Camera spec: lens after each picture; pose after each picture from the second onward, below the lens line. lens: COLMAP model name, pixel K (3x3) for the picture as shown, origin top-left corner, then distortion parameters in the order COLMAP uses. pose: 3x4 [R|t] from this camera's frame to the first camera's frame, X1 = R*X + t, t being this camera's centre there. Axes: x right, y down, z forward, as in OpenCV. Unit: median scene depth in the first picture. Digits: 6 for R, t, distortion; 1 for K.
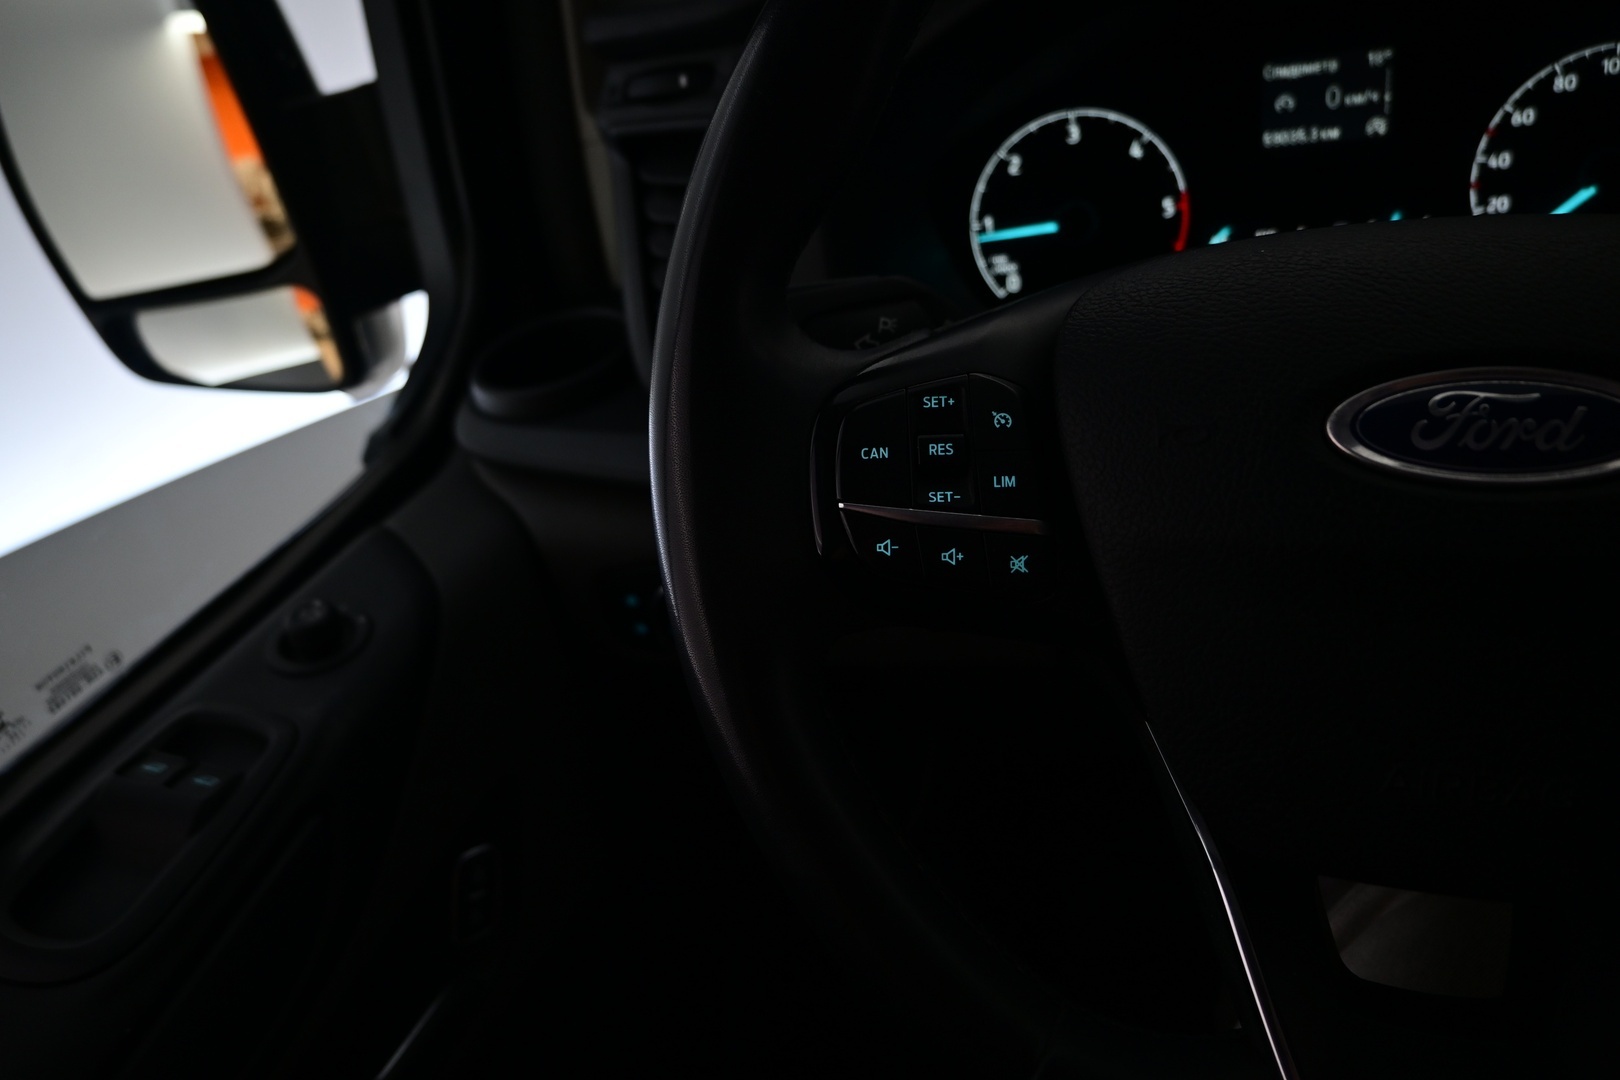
lens RADIAL K [[1091.9, 0, 810.0], [0, 1091.9, 540.0], [0, 0, 1]] dist [-0.000983, -0.001595]
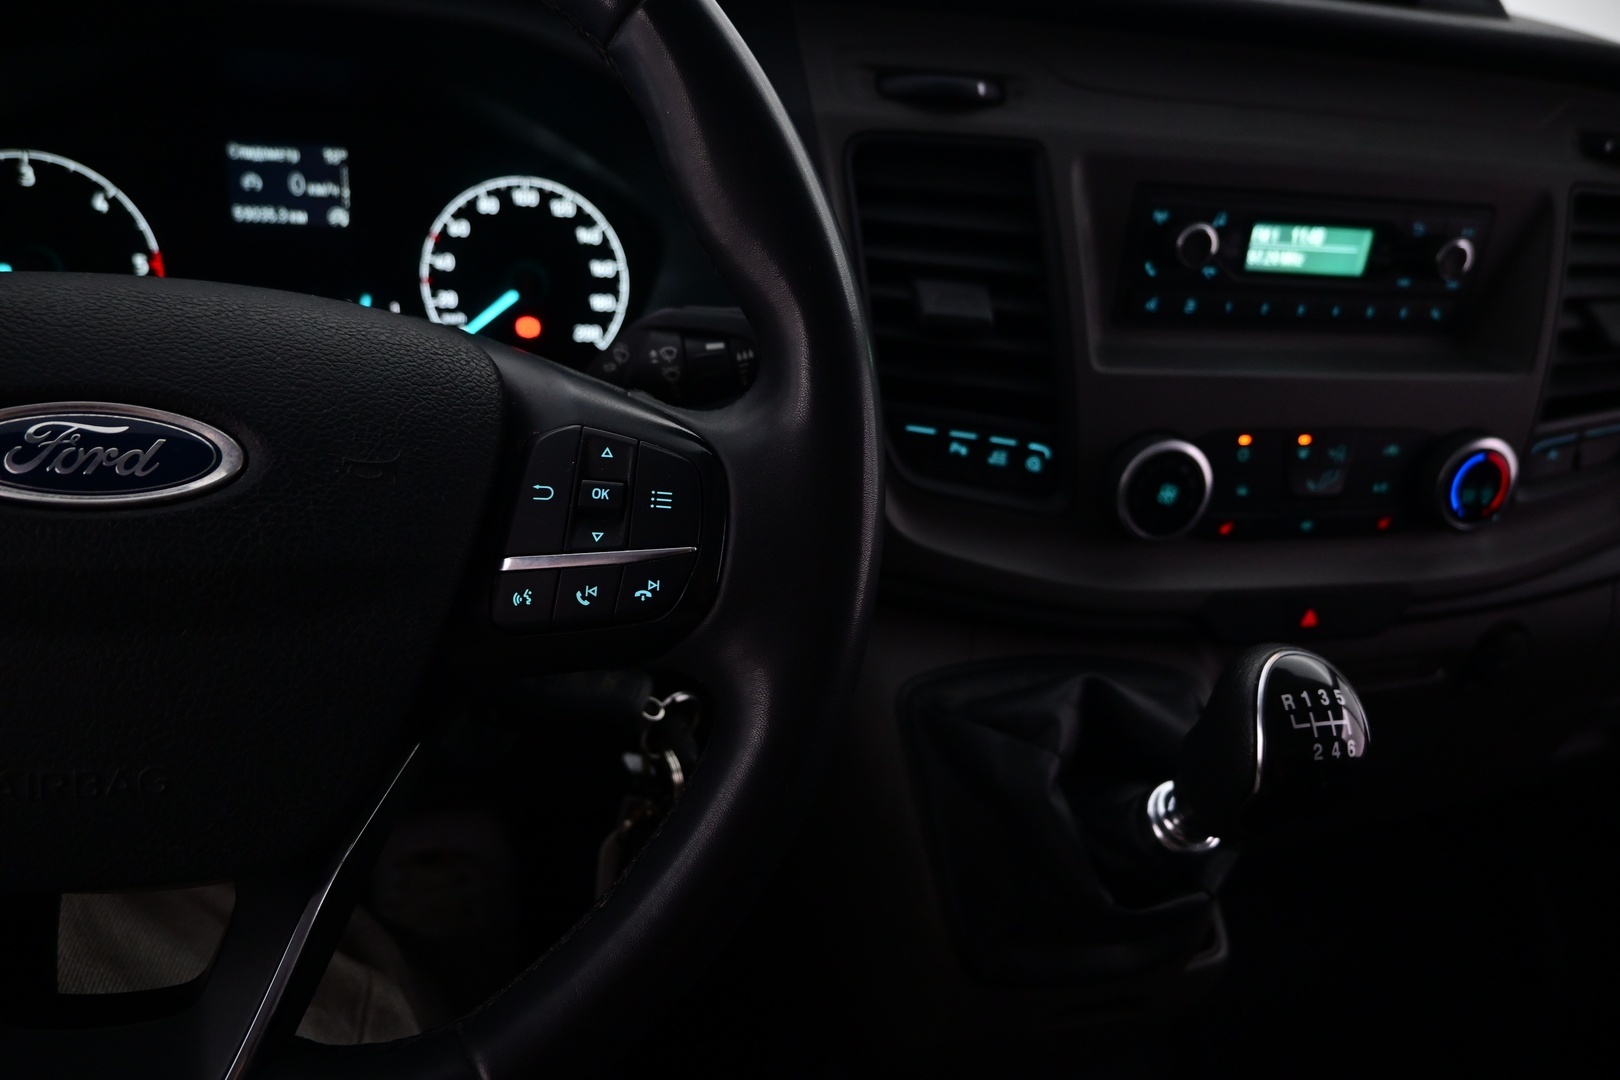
lens RADIAL K [[1091.9, 0, 810.0], [0, 1091.9, 540.0], [0, 0, 1]] dist [-0.000983, -0.001595]
pose [[0.826442, -0.000597, 0.563022, 0.300330], [0.046120, 0.996711, -0.066642, 0.045074], [-0.561130, 0.081042, 0.823751, -0.159938]]
